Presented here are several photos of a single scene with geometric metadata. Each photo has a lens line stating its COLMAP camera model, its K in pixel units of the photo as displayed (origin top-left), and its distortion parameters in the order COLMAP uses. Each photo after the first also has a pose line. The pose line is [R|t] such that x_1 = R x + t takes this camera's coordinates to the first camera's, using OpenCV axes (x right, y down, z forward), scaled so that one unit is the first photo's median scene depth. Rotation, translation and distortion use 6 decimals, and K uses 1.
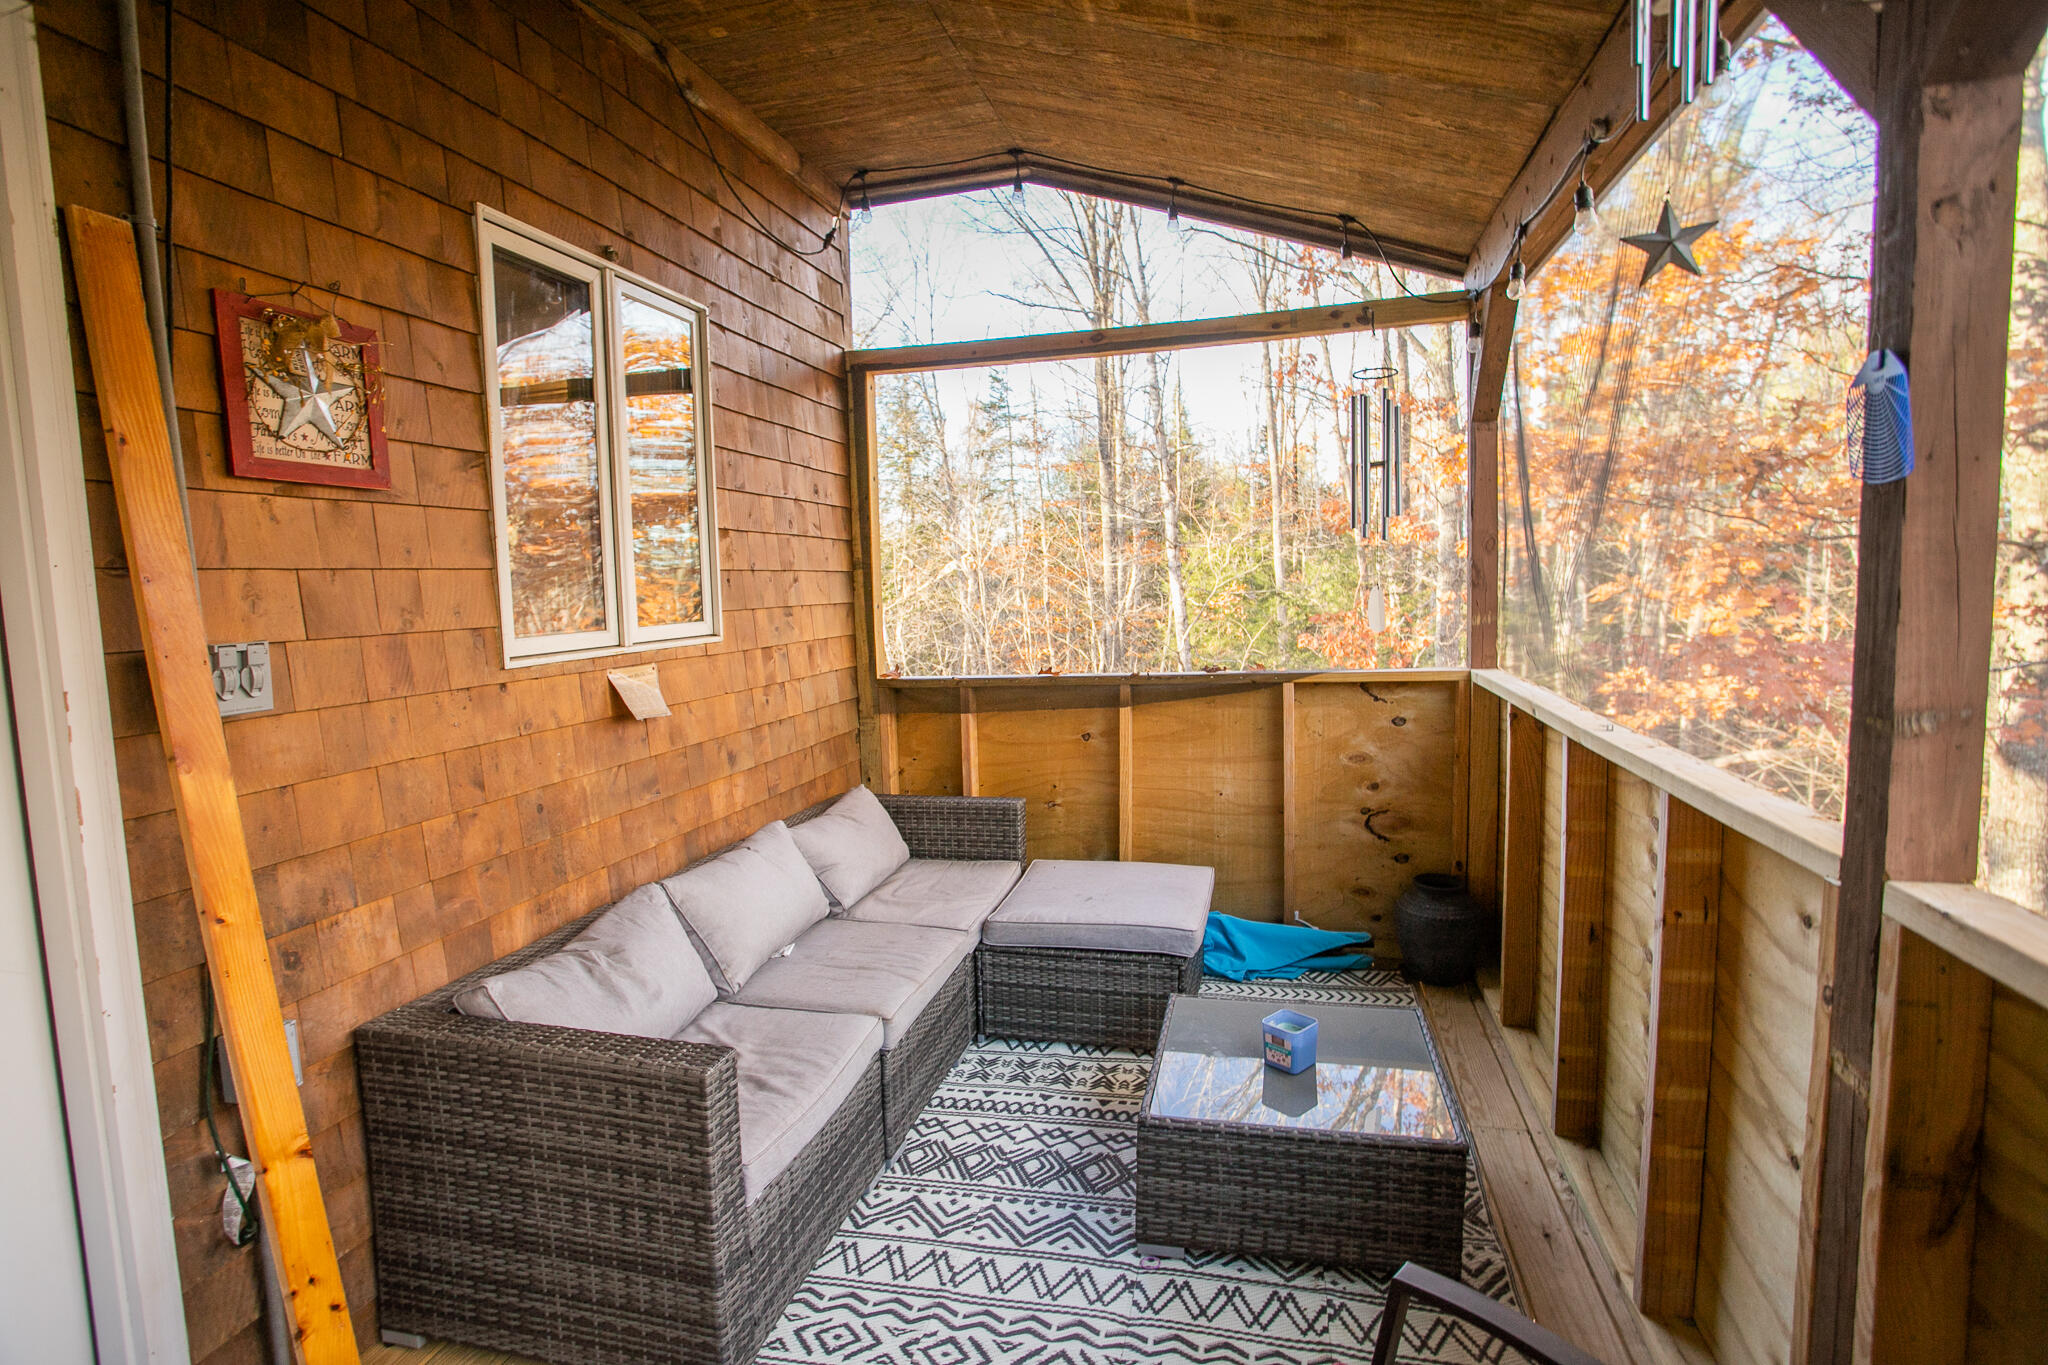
lens RADIAL K [[998.9, 0, 1018.3], [0, 998.9, 675.5], [0, 0, 1]] dist [-0.075592, 0.034968]
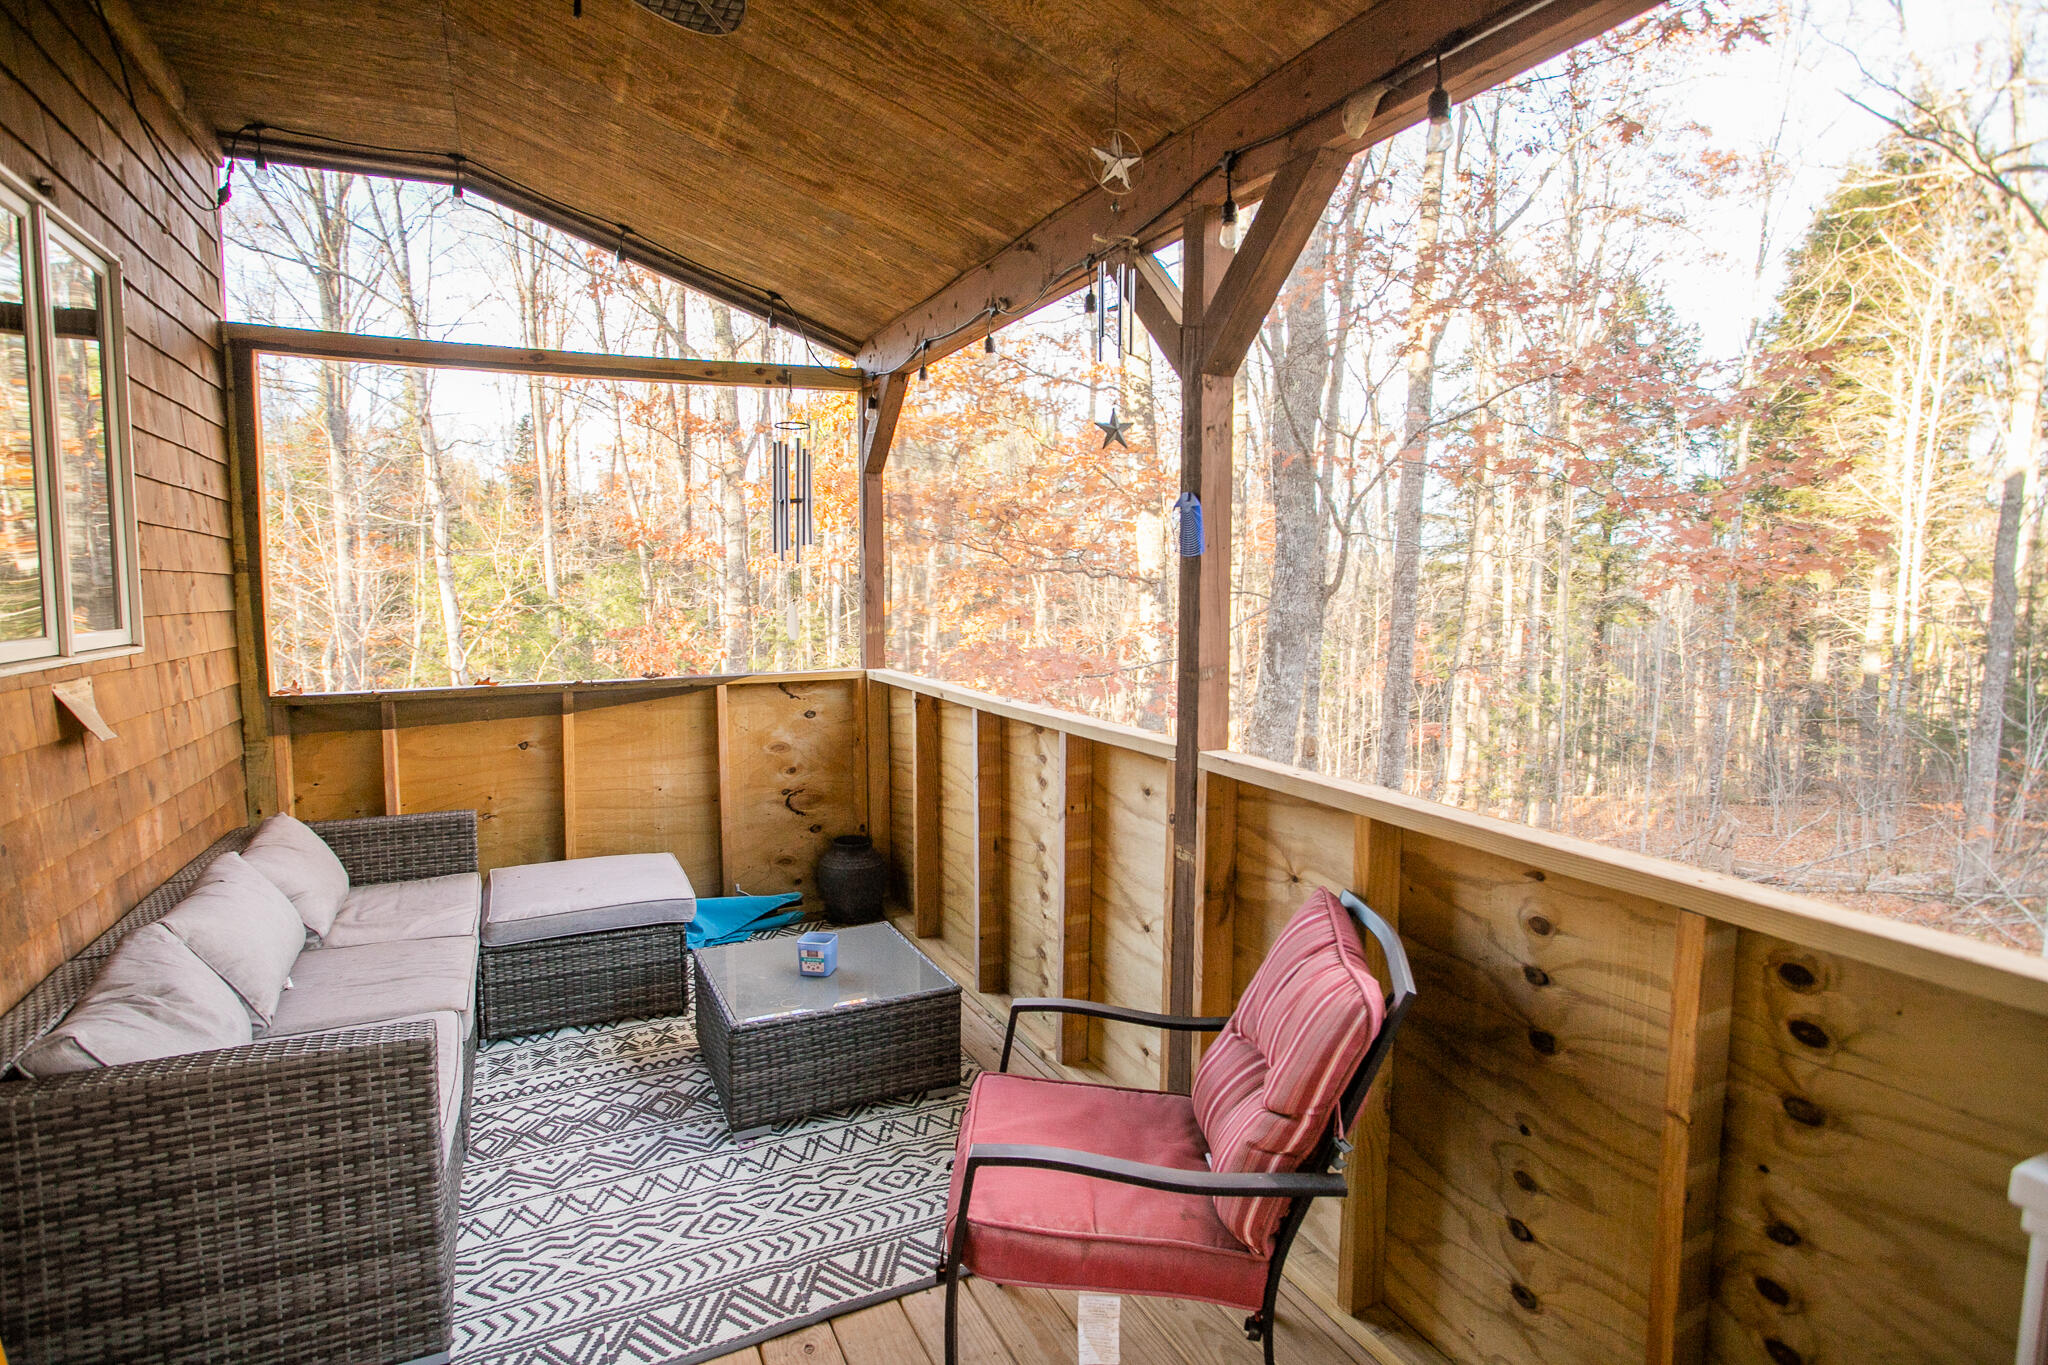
lens RADIAL K [[1041.8, 0, 1019.2], [0, 1041.8, 672.8], [0, 0, 1]] dist [-0.069060, 0.036045]
pose [[0.760074, -0.022856, 0.649434, -0.297396], [0.036284, 0.999315, -0.007295, 0.017727], [-0.648822, 0.029109, 0.760383, -0.159015]]
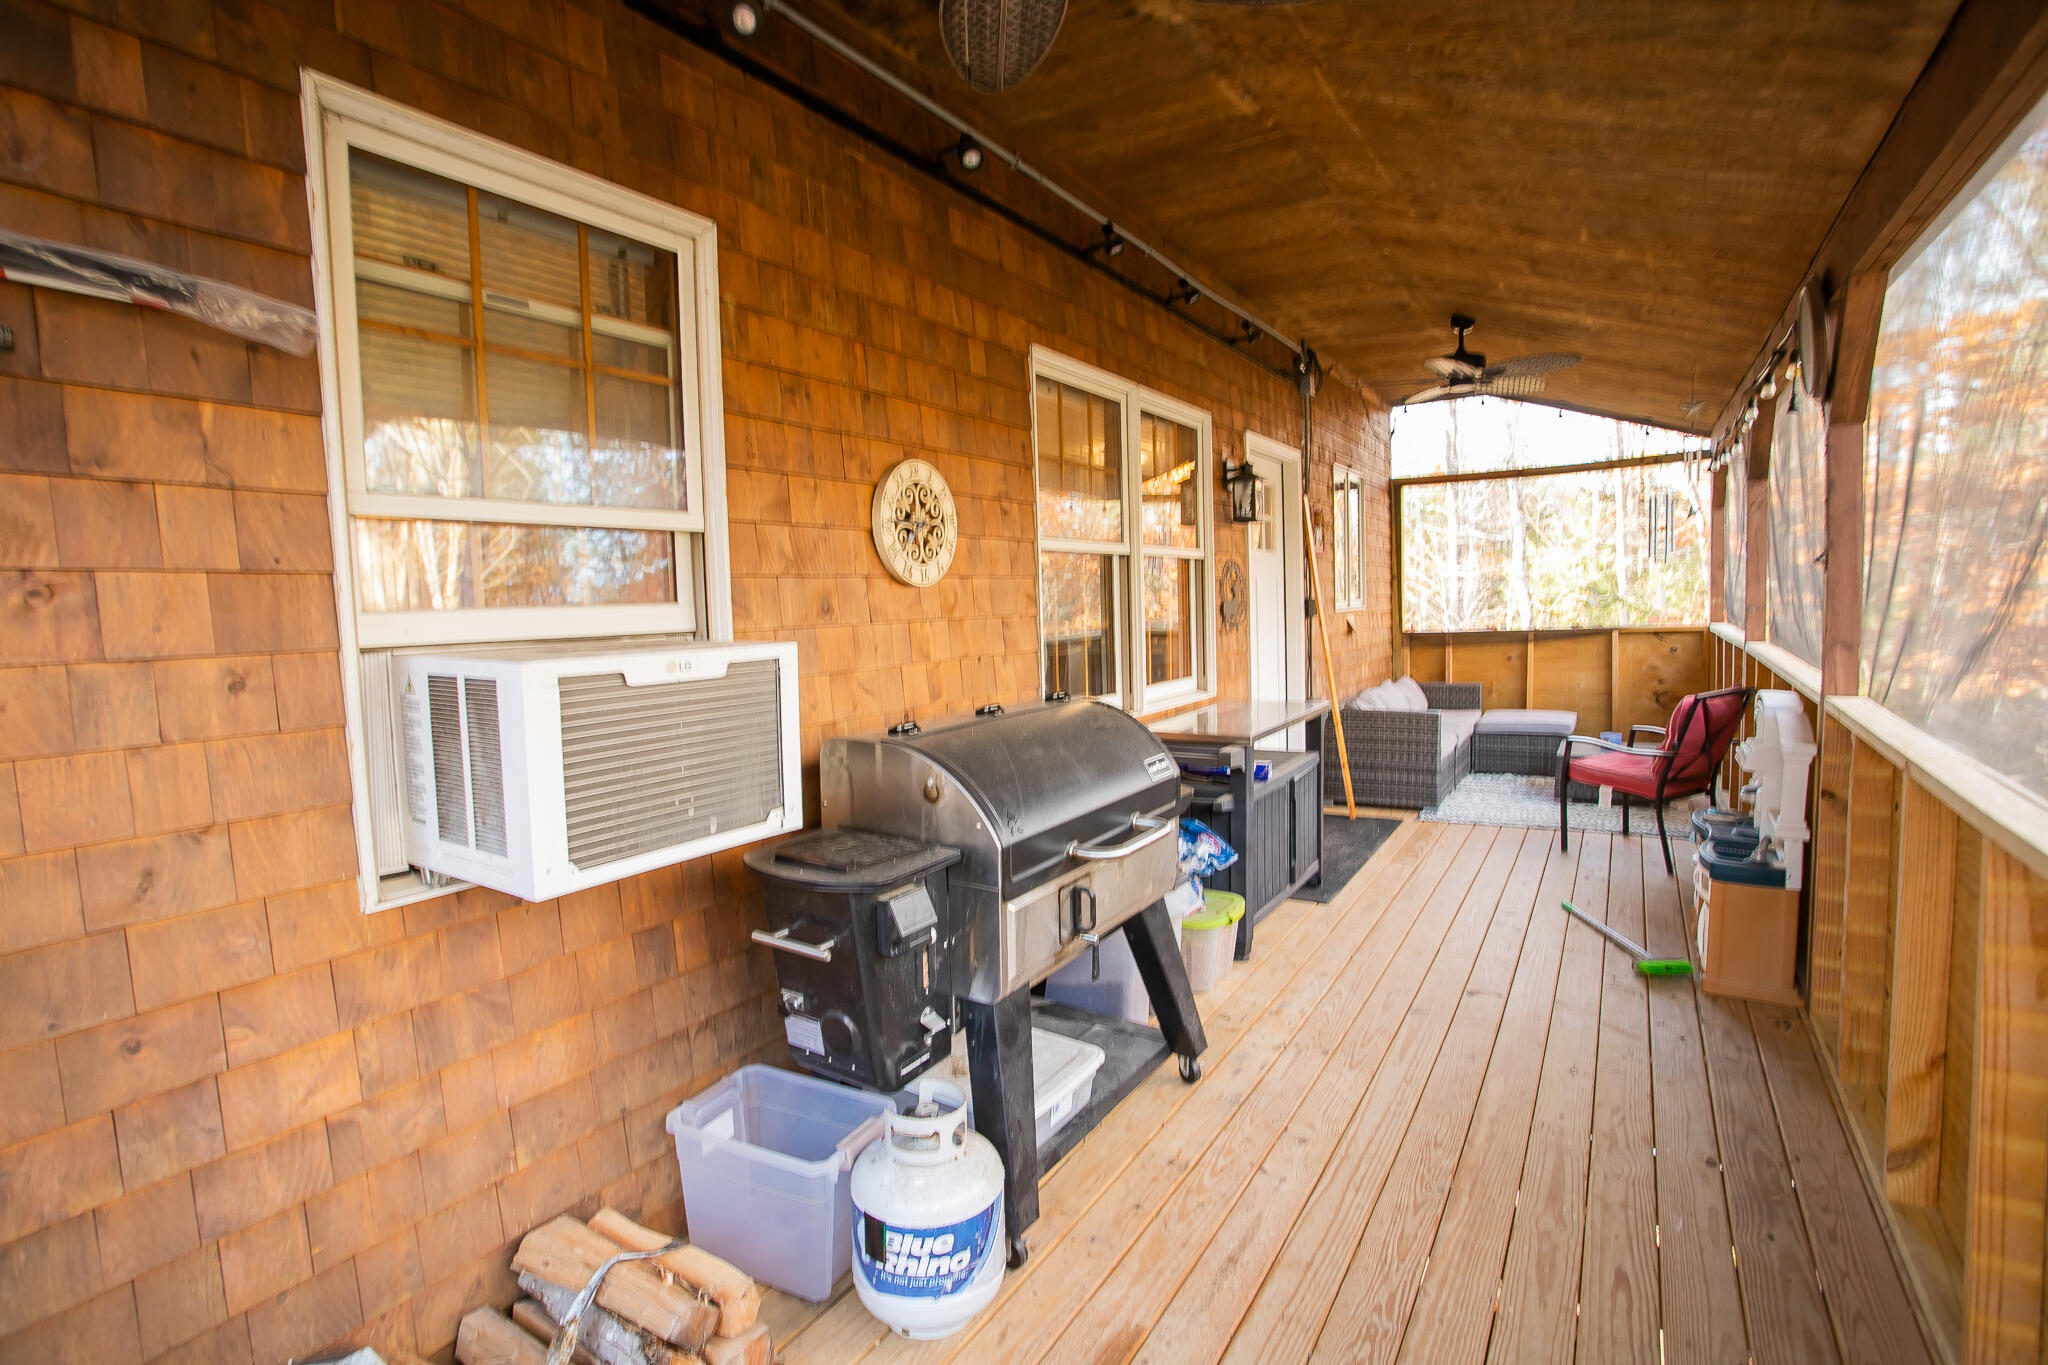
lens RADIAL K [[998.9, 0, 1018.3], [0, 998.9, 675.5], [0, 0, 1]] dist [-0.075592, 0.034968]
pose [[0.955144, 0.017410, -0.295630, -0.405063], [-0.020663, 0.999755, -0.007882, 0.177272], [0.295420, 0.013637, 0.955270, -1.682253]]
